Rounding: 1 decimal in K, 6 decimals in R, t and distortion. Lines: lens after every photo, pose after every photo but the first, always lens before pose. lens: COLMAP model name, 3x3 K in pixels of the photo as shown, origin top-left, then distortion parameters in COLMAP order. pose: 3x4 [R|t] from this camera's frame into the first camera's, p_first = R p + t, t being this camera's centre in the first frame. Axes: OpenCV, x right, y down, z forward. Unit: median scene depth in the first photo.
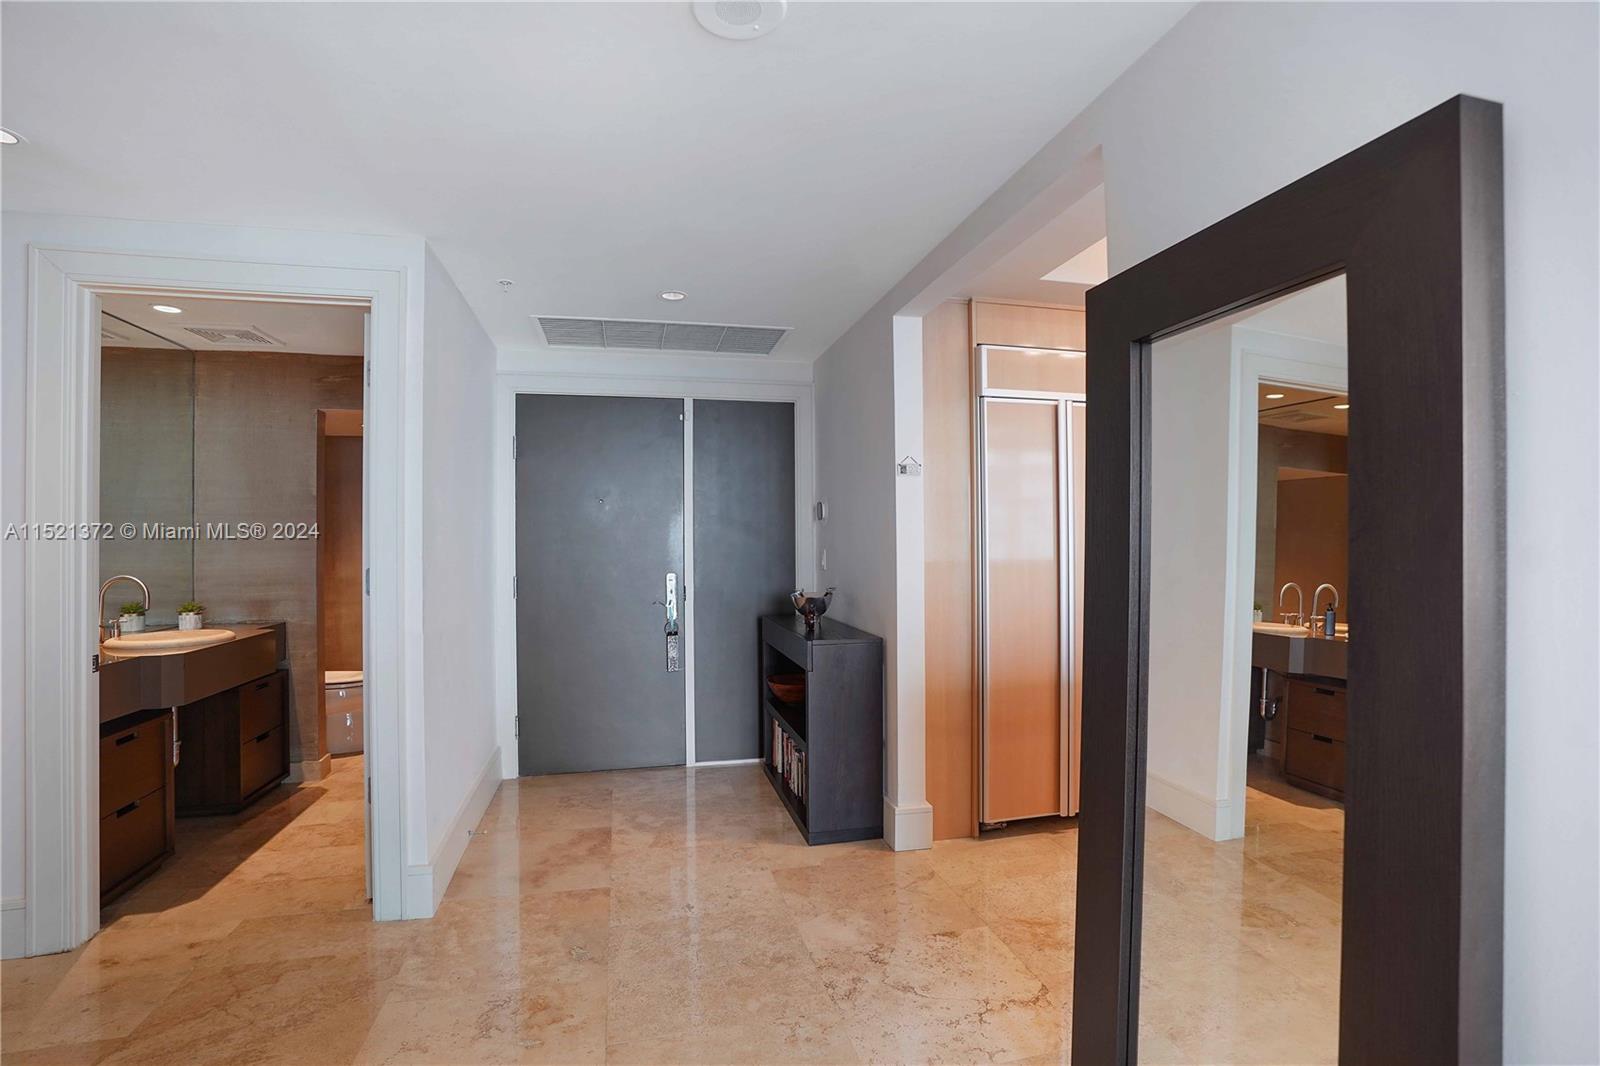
lens RADIAL K [[751.8, 0, 795.7], [0, 751.8, 534.2], [0, 0, 1]] dist [-0.050255, 0.018693]
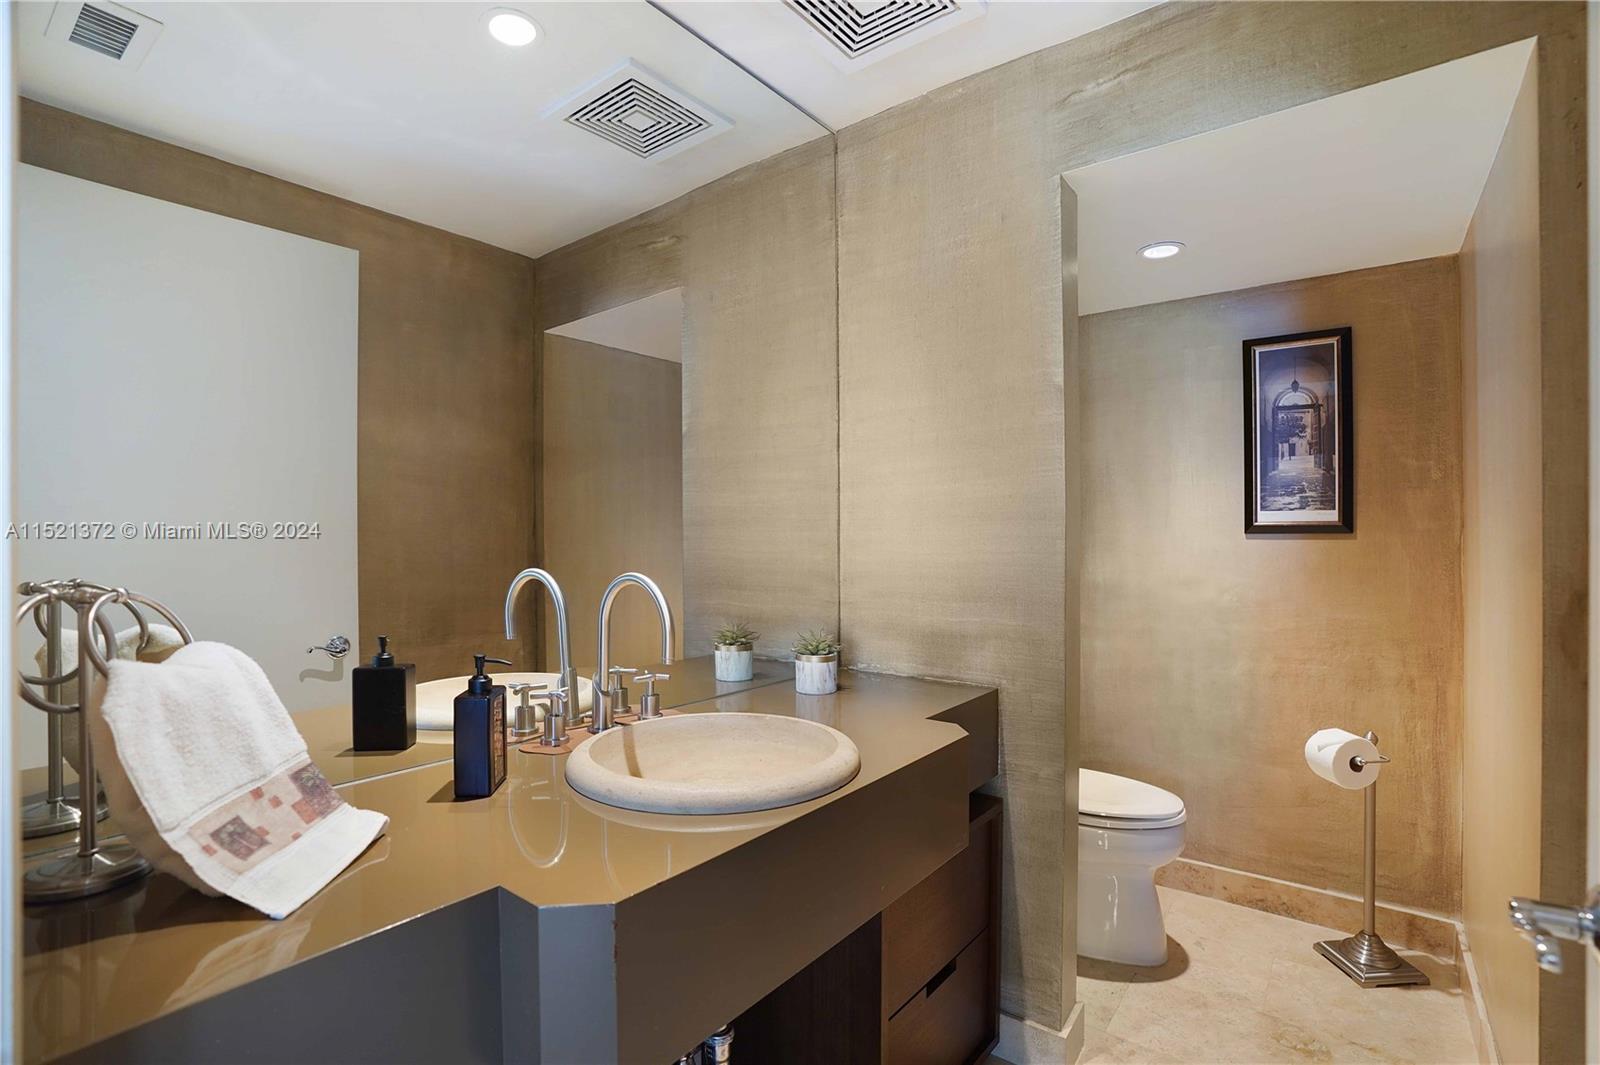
lens RADIAL K [[751.8, 0, 792.5], [0, 751.8, 544.3], [0, 0, 1]] dist [-0.050255, 0.018693]
pose [[0.615618, 0.007336, -0.788011, -0.519784], [0.008106, 0.999845, 0.015641, 0.033283], [0.788003, -0.016016, 0.615463, 0.785458]]
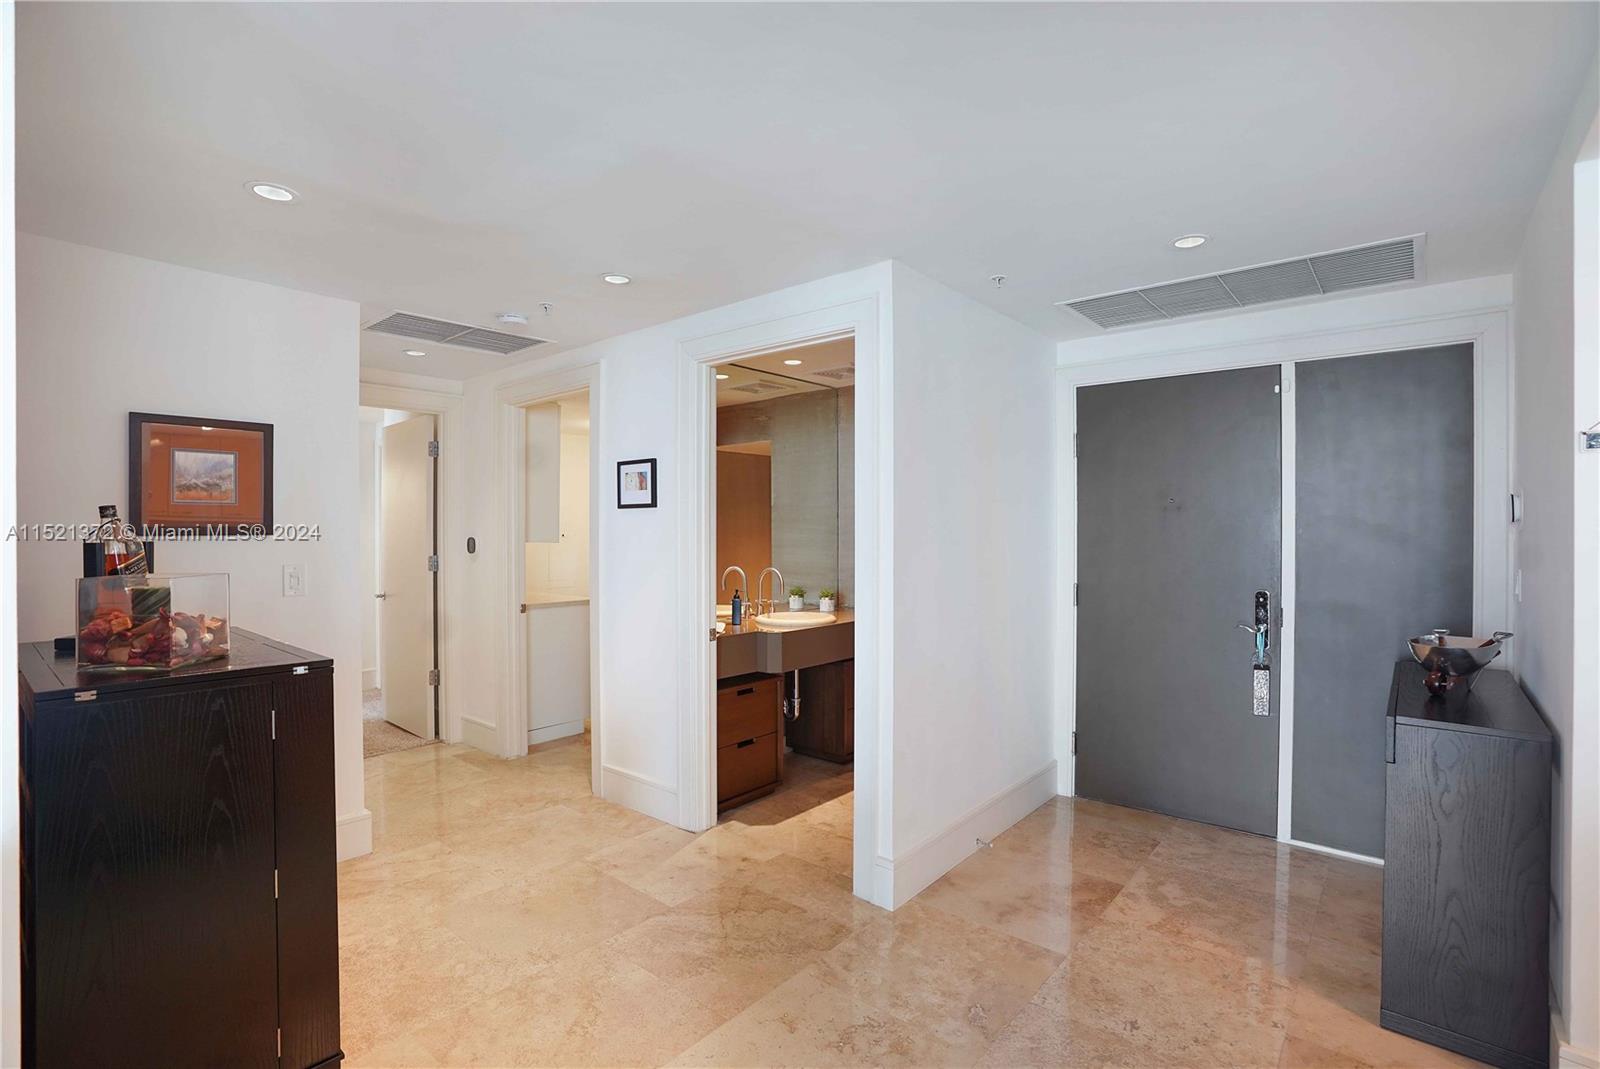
lens RADIAL K [[751.8, 0, 807.6], [0, 751.8, 540.3], [0, 0, 1]] dist [-0.050255, 0.018693]
pose [[0.609425, 0.018783, -0.792622, 0.203962], [0.003124, 0.999655, 0.026092, -0.029048], [0.792838, -0.018377, 0.609155, 0.205444]]
